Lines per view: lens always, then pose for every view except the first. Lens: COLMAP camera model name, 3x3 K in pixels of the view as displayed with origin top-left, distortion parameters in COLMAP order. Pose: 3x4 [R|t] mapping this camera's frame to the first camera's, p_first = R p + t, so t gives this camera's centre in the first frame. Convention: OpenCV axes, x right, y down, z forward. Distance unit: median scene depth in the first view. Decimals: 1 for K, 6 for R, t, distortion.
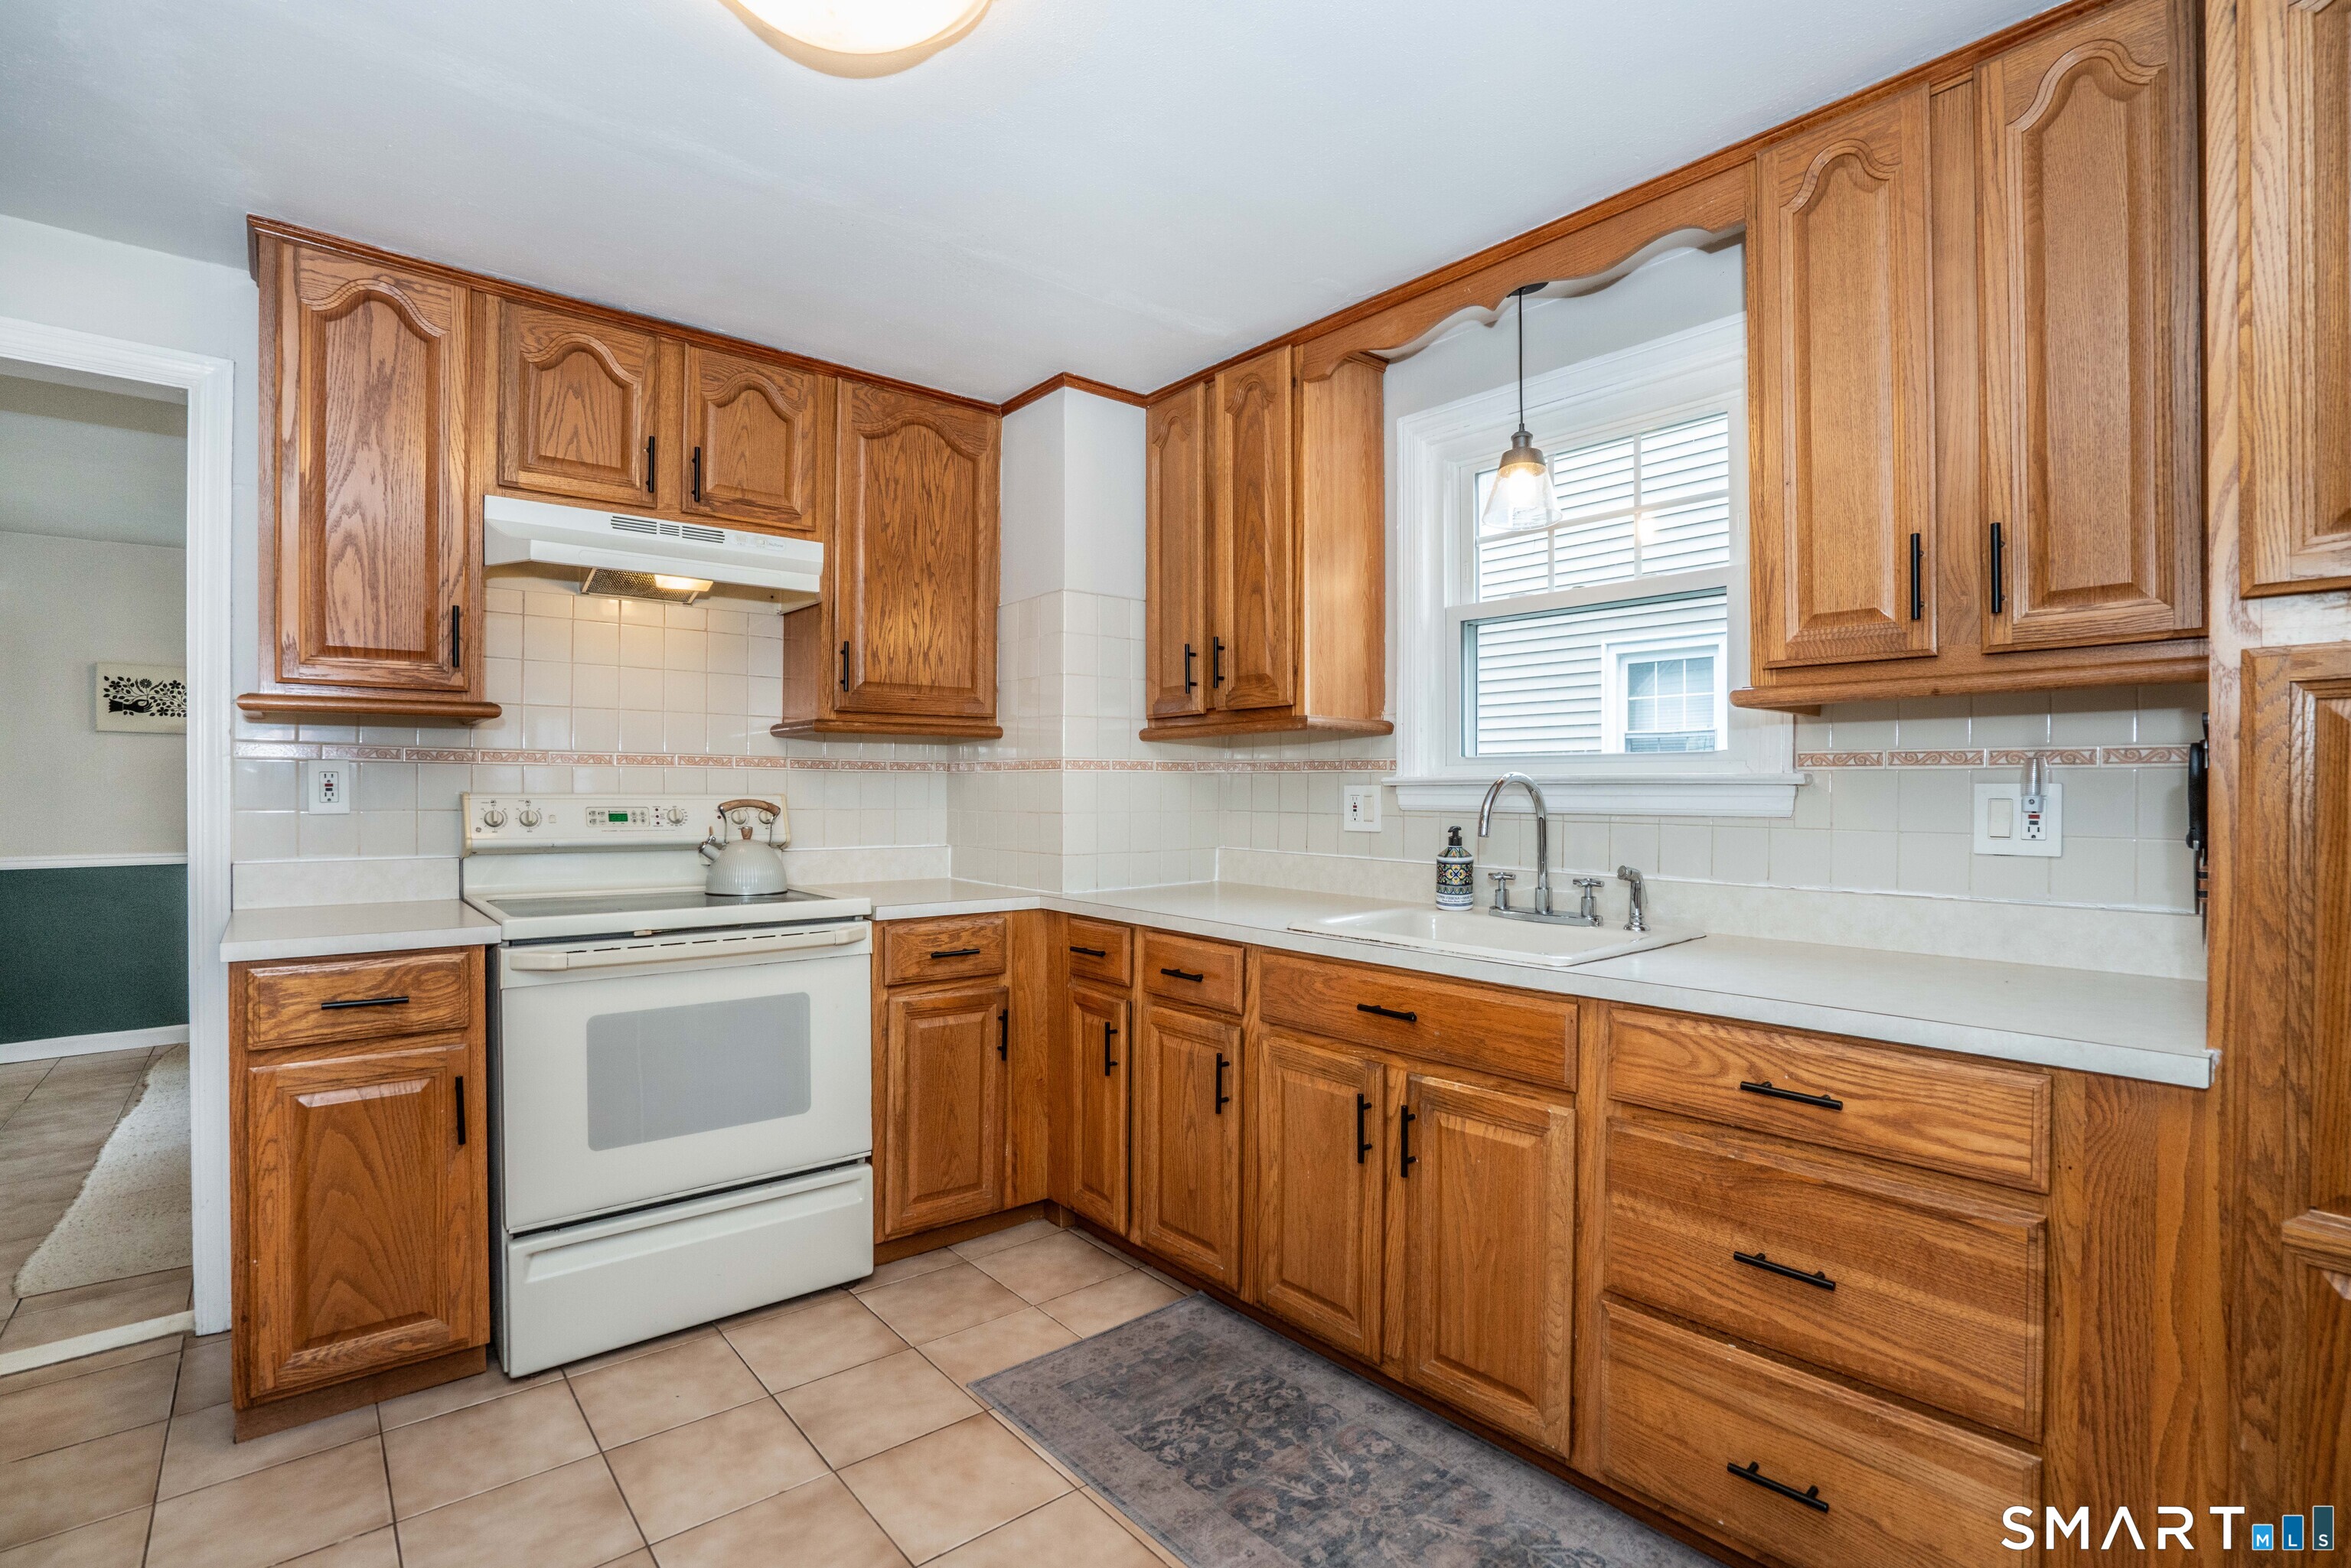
lens RADIAL K [[1099.8, 0, 1162.5], [0, 1099.8, 787.3], [0, 0, 1]] dist [-0.002477, 0.004635]
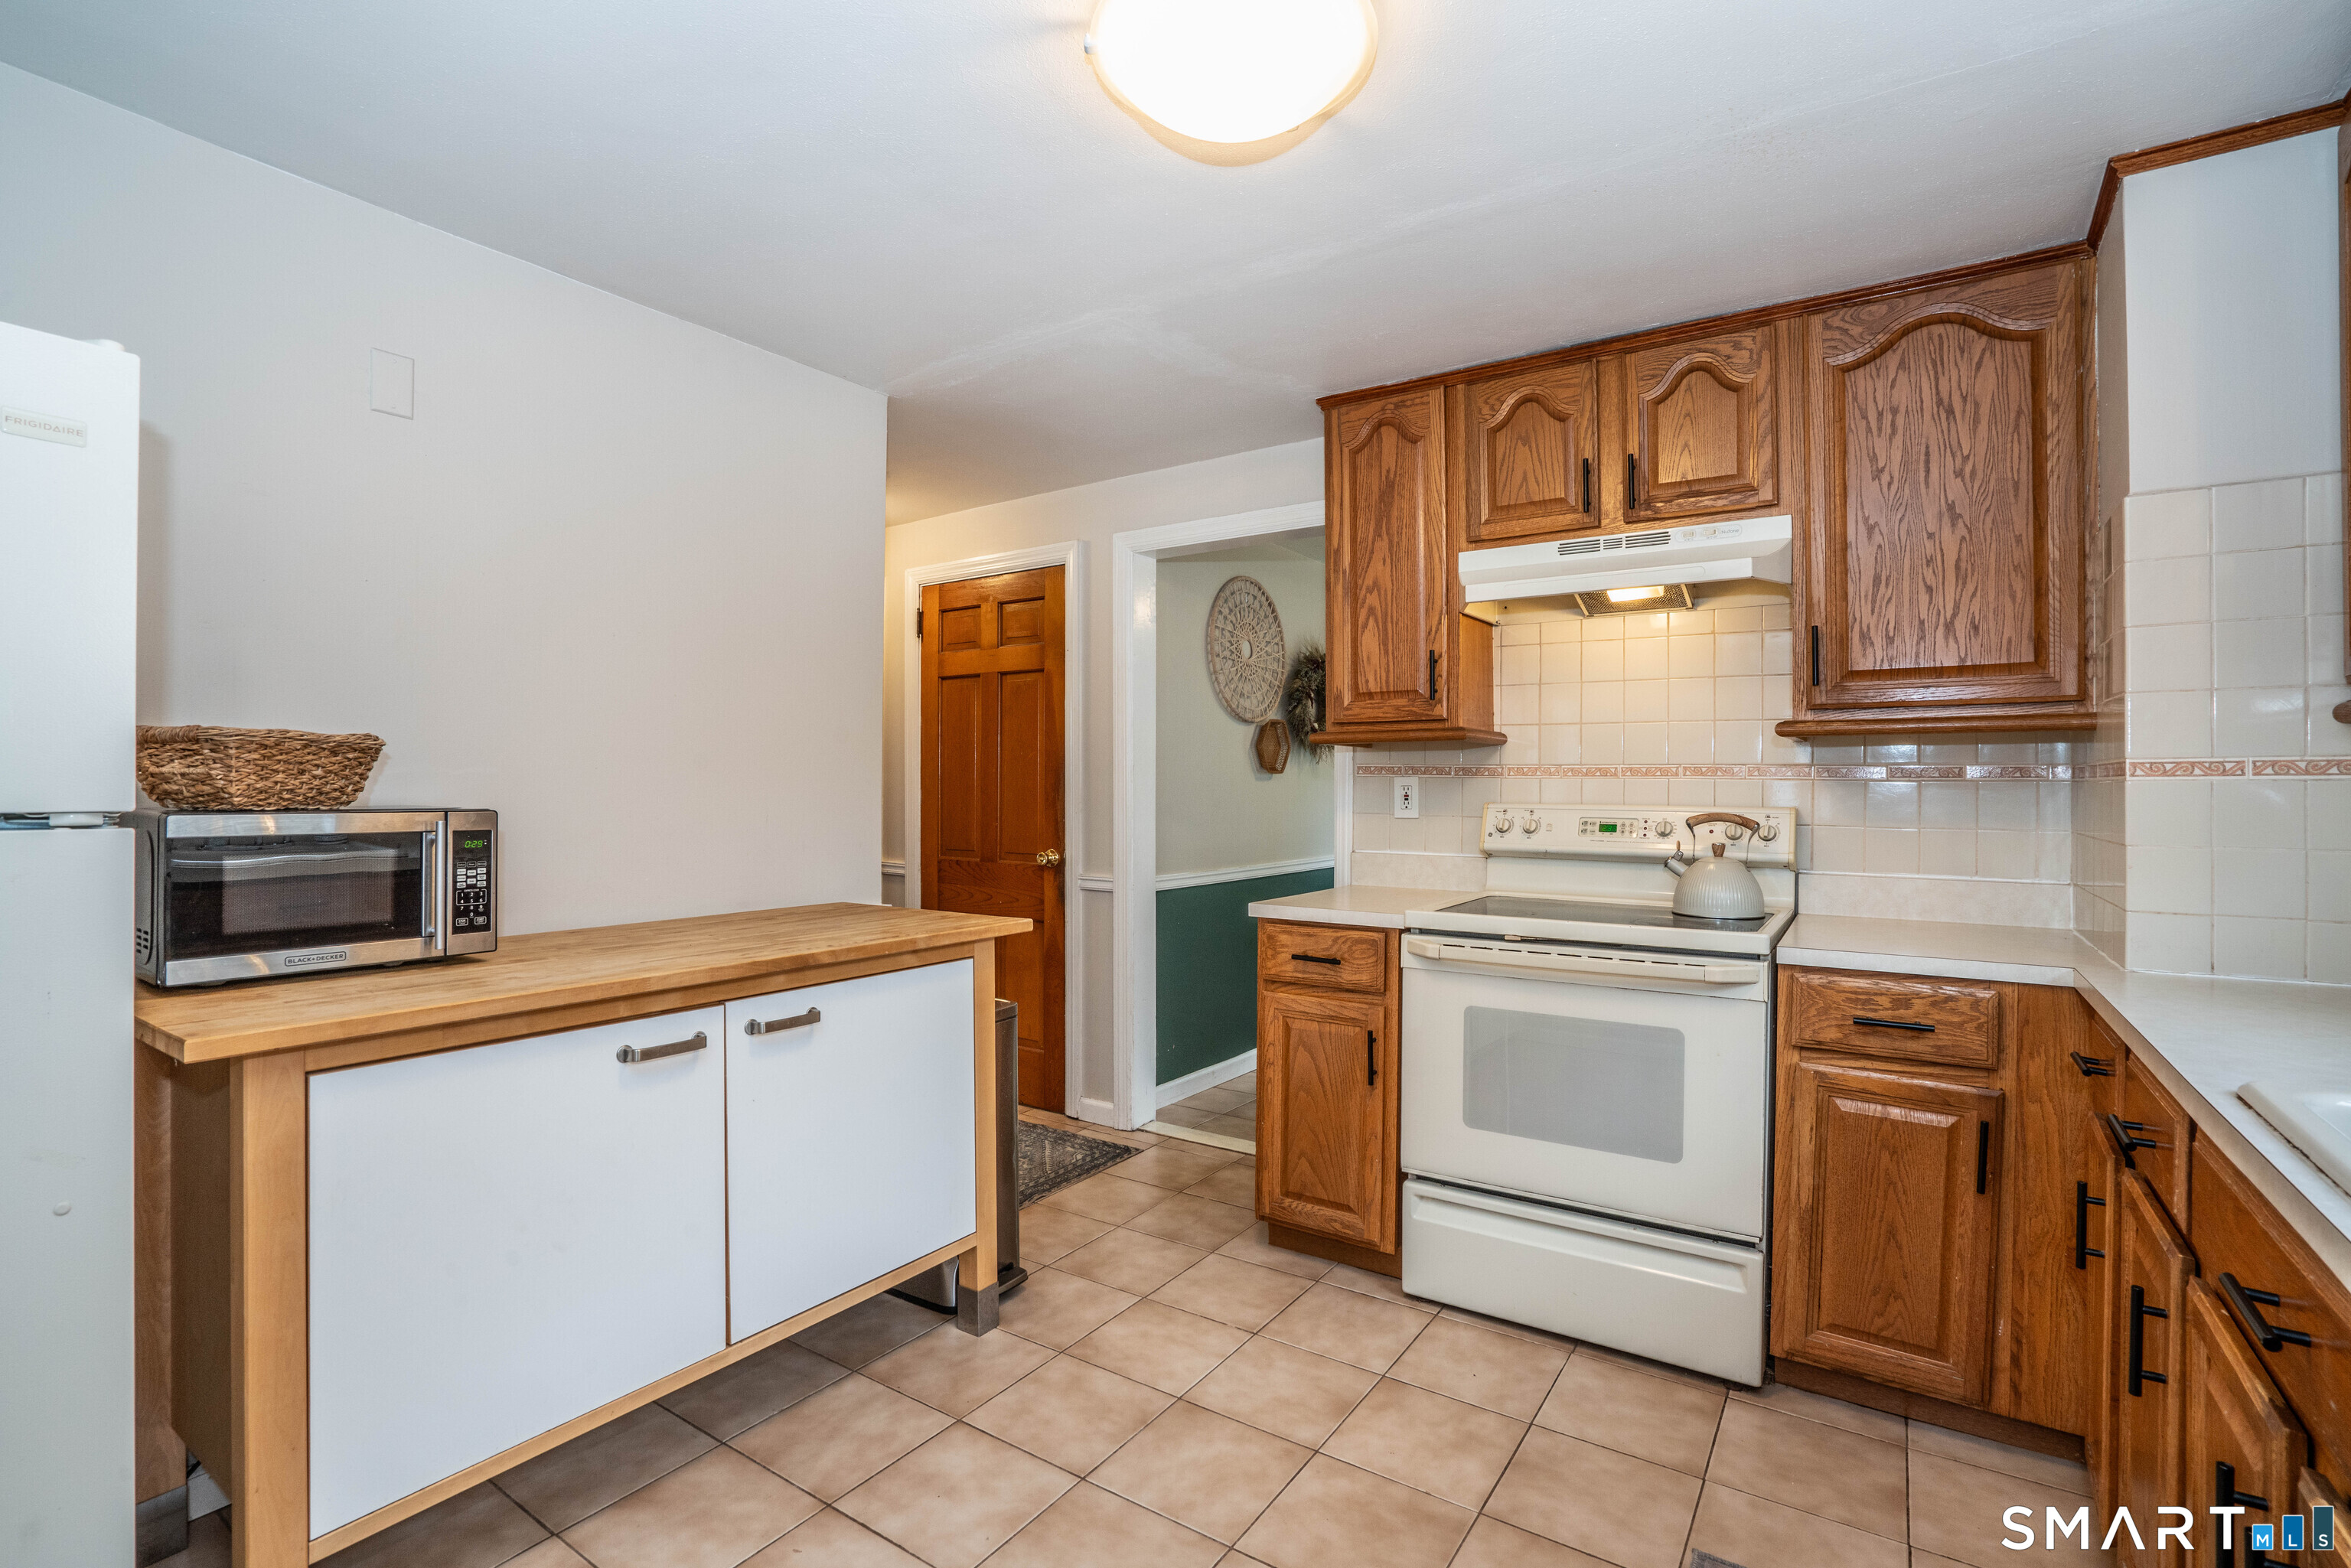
lens RADIAL K [[1099.8, 0, 1177.5], [0, 1099.8, 777.7], [0, 0, 1]] dist [-0.002477, 0.004635]
pose [[0.318257, -0.009312, -0.947959, 0.382046], [-0.001687, 0.999945, -0.010389, -0.009268], [0.948003, 0.004906, 0.318224, 0.308883]]
